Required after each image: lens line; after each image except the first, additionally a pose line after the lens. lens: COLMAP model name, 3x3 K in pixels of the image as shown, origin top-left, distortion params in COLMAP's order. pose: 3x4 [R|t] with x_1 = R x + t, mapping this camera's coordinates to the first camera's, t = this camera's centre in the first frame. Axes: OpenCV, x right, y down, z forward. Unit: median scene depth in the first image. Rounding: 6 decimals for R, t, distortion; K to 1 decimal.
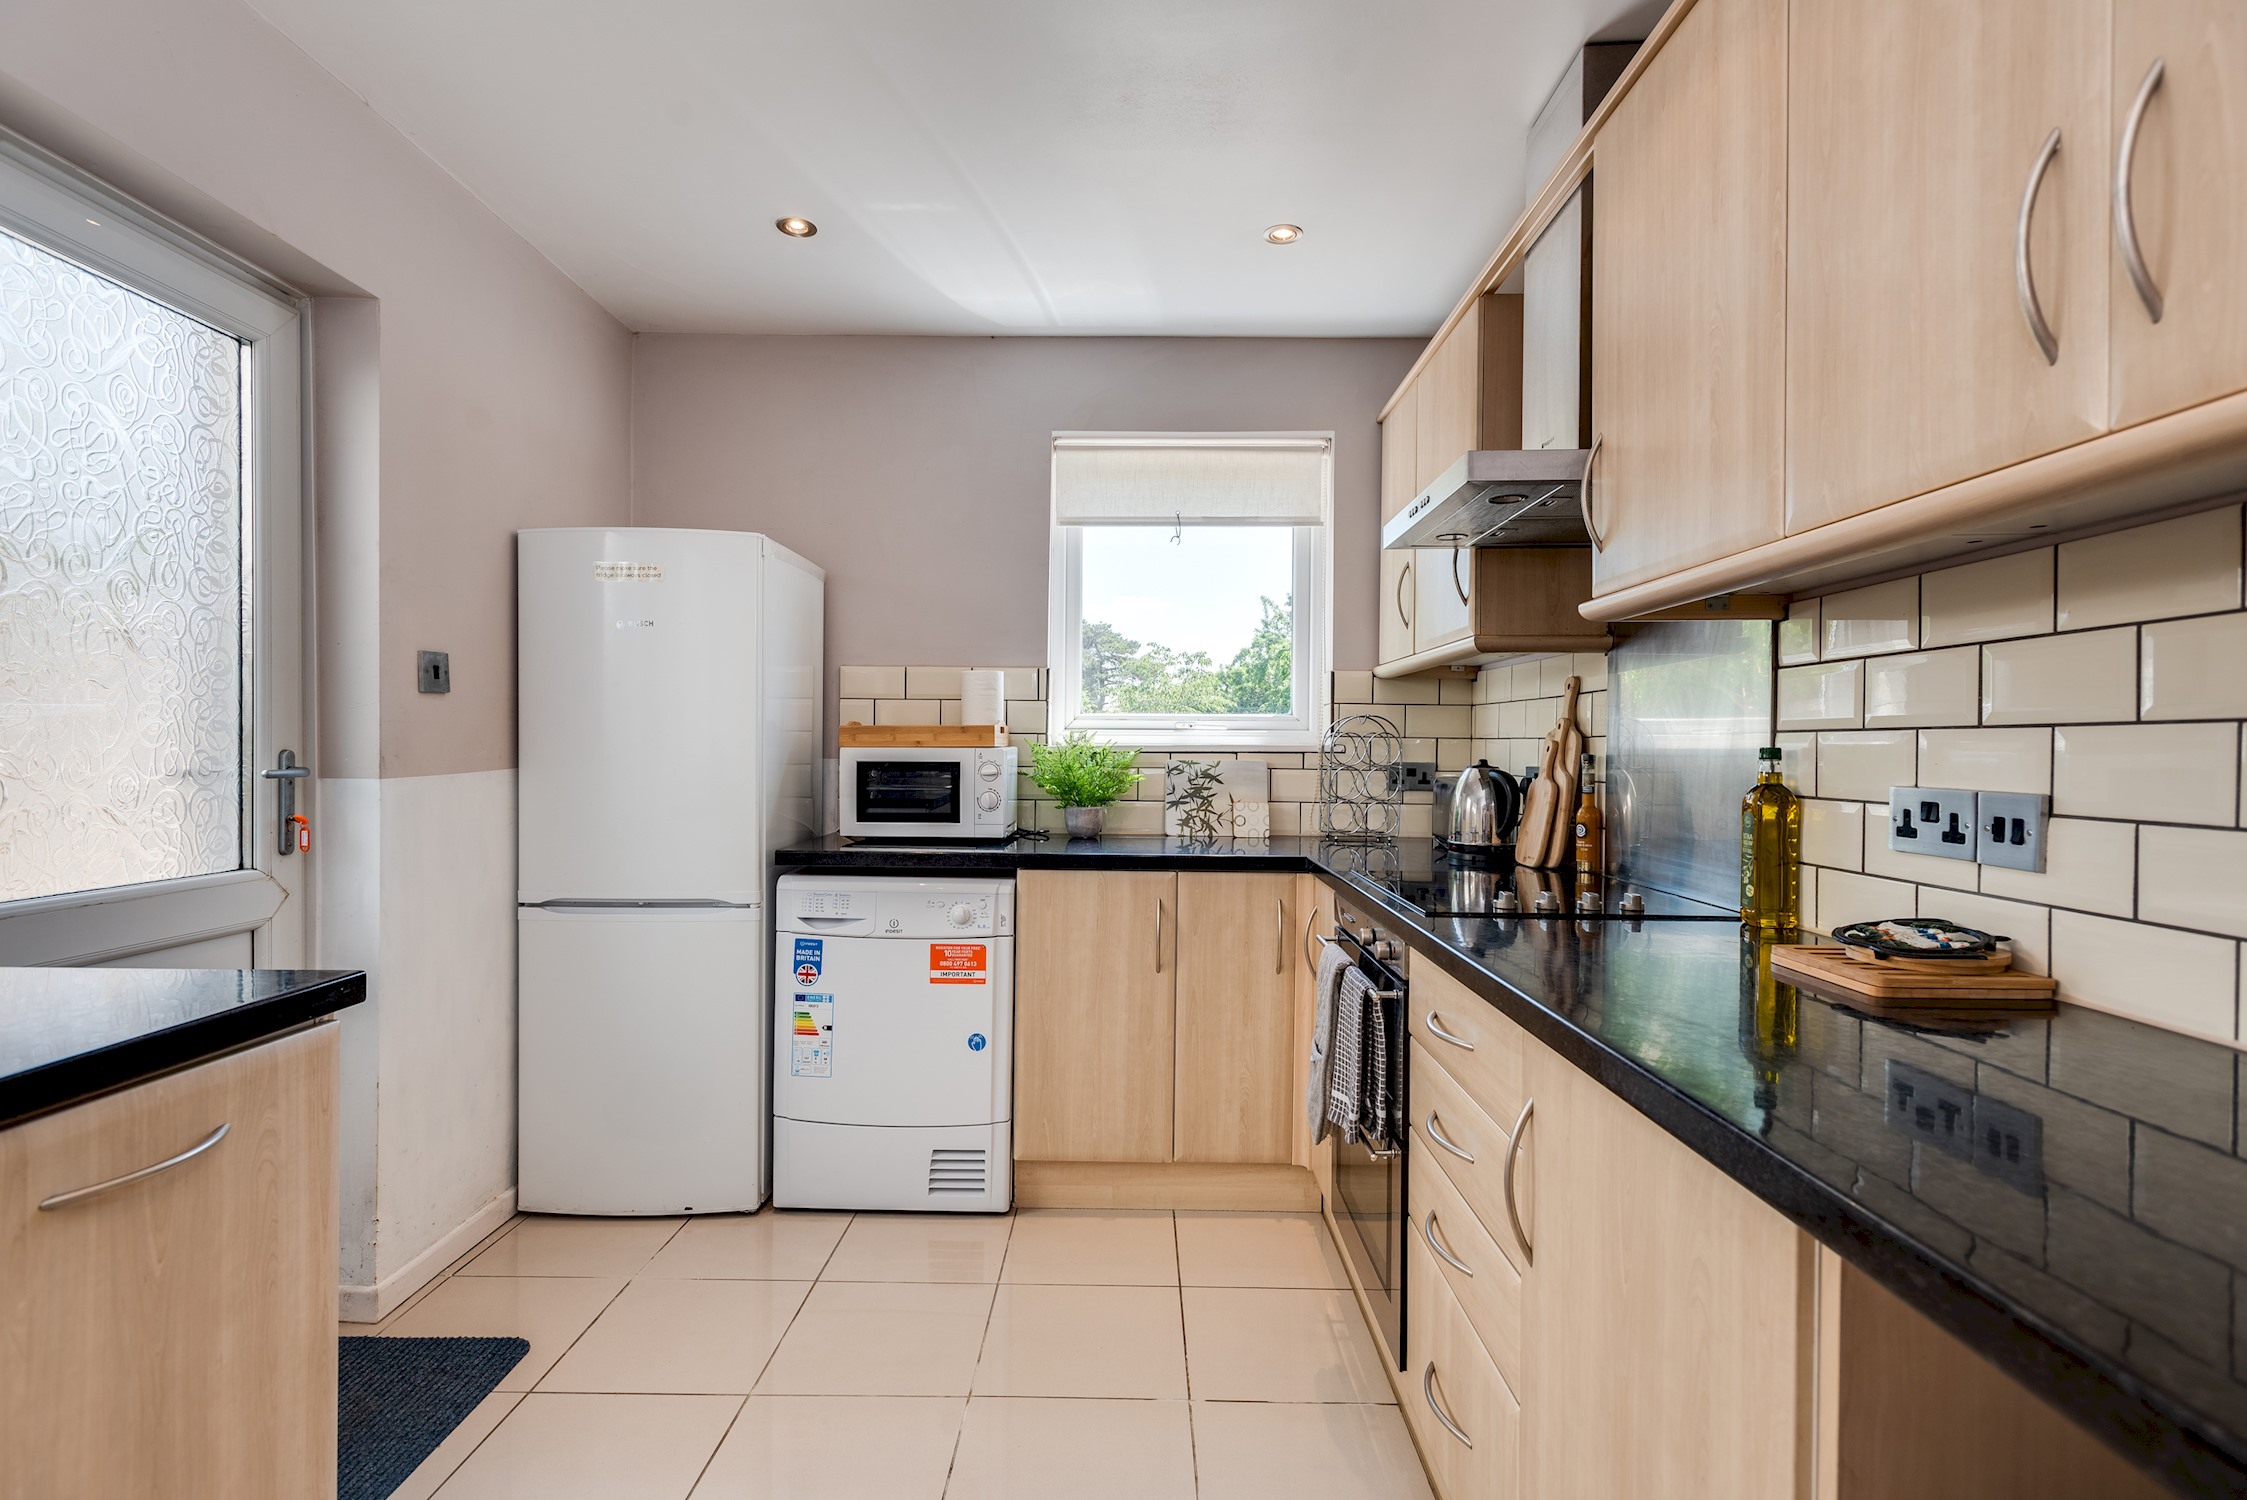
lens RADIAL K [[1099.0, 0, 1069.6], [0, 1099.0, 757.5], [0, 0, 1]] dist [0.021404, -0.005553]
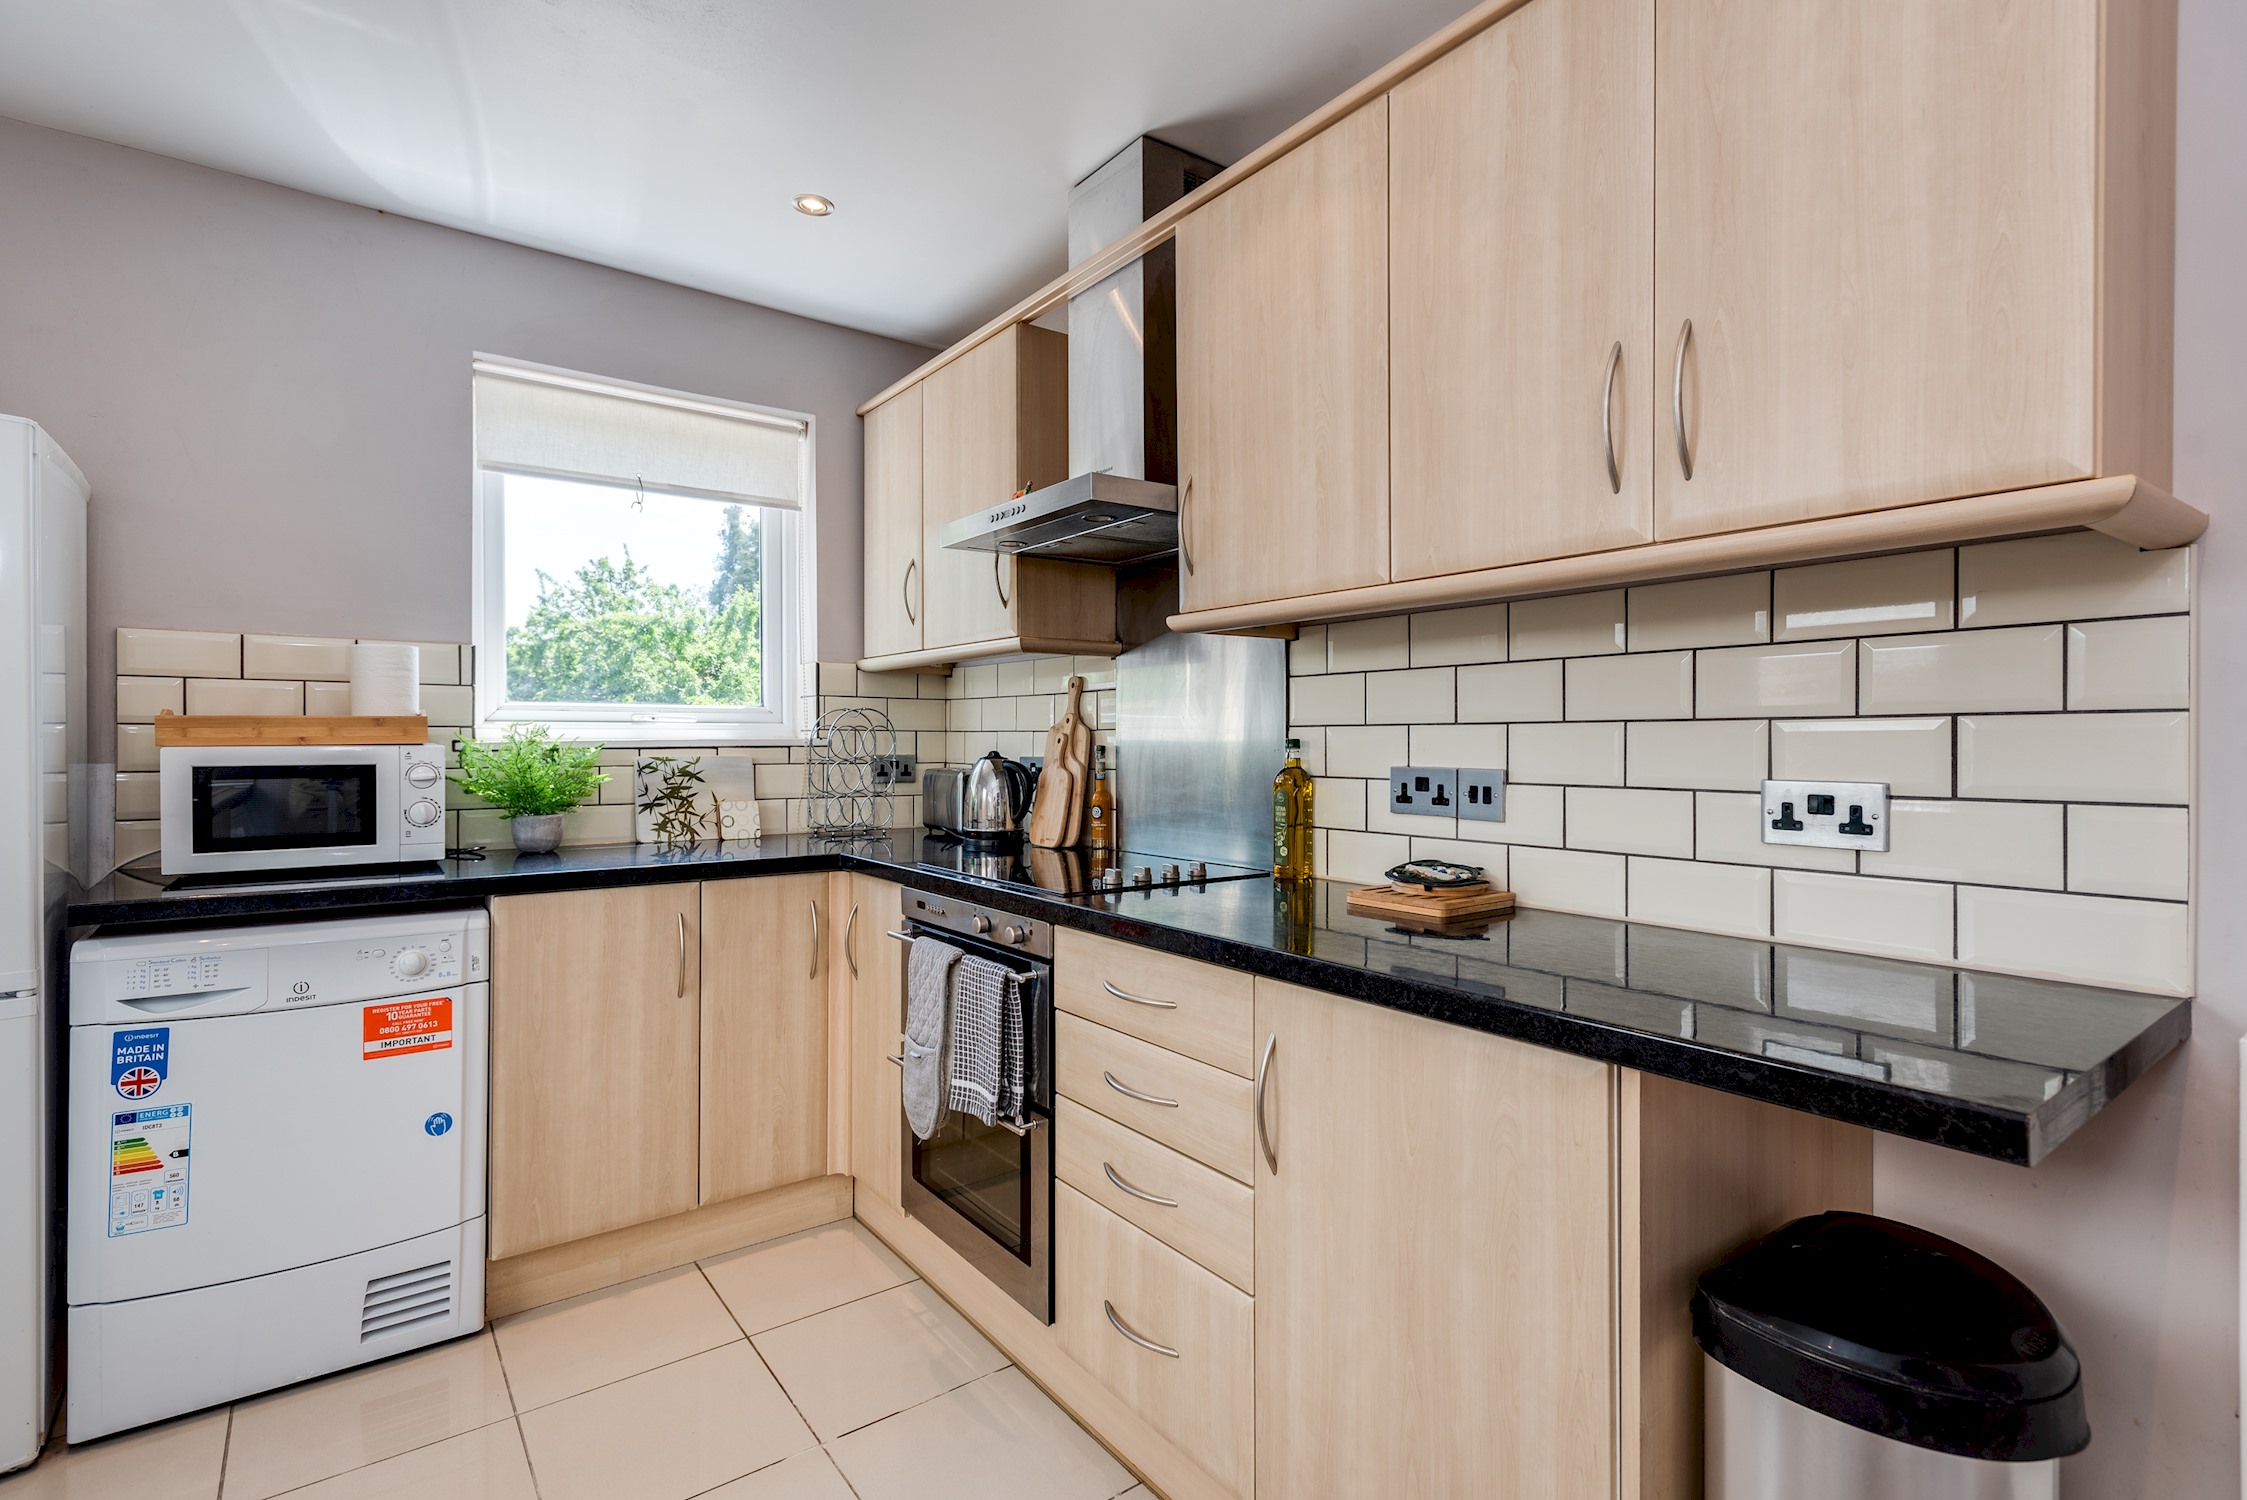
lens RADIAL K [[1120.8, 0, 1128.7], [0, 1120.8, 745.5], [0, 0, 1]] dist [0.020039, -0.004422]
pose [[0.772856, -0.011168, 0.634483, -0.211389], [0.013237, 0.999911, 0.001476, -0.003463], [-0.634443, 0.007258, 0.772935, 0.071243]]
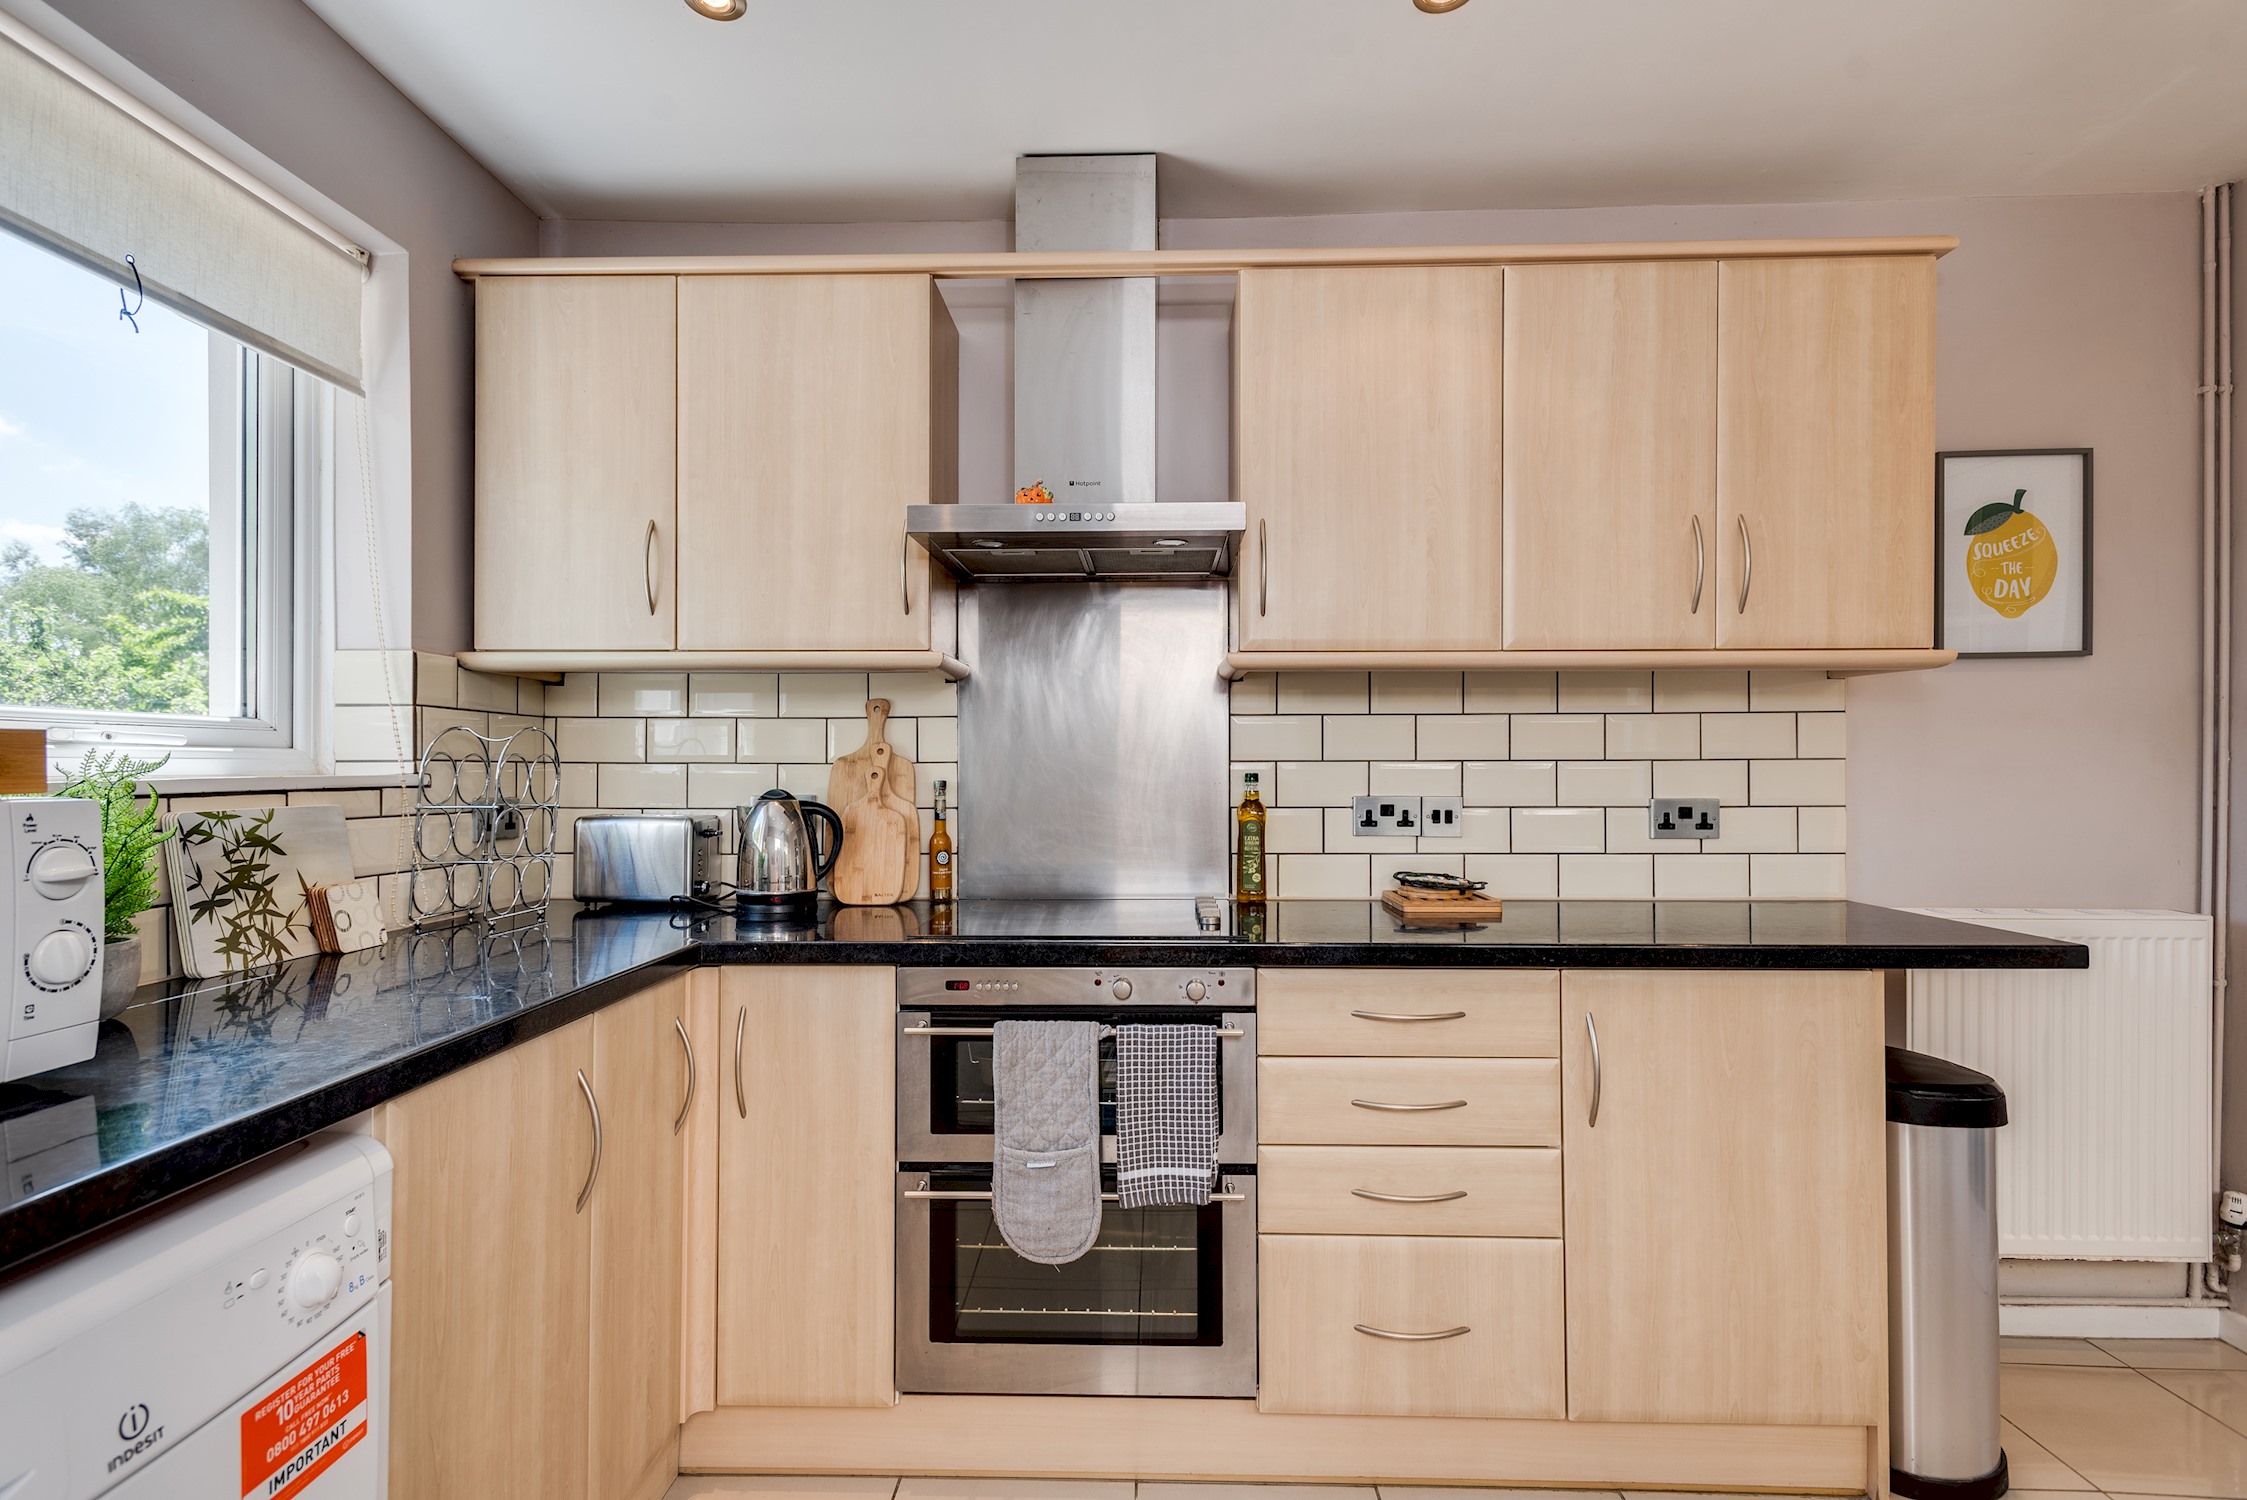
lens RADIAL K [[1120.8, 0, 1139.9], [0, 1120.8, 753.8], [0, 0, 1]] dist [0.020039, -0.004422]
pose [[-0.059058, 0.004289, 0.998245, -0.473846], [0.011888, 0.999923, -0.003593, -0.018446], [-0.998184, 0.011655, -0.059105, 0.759834]]
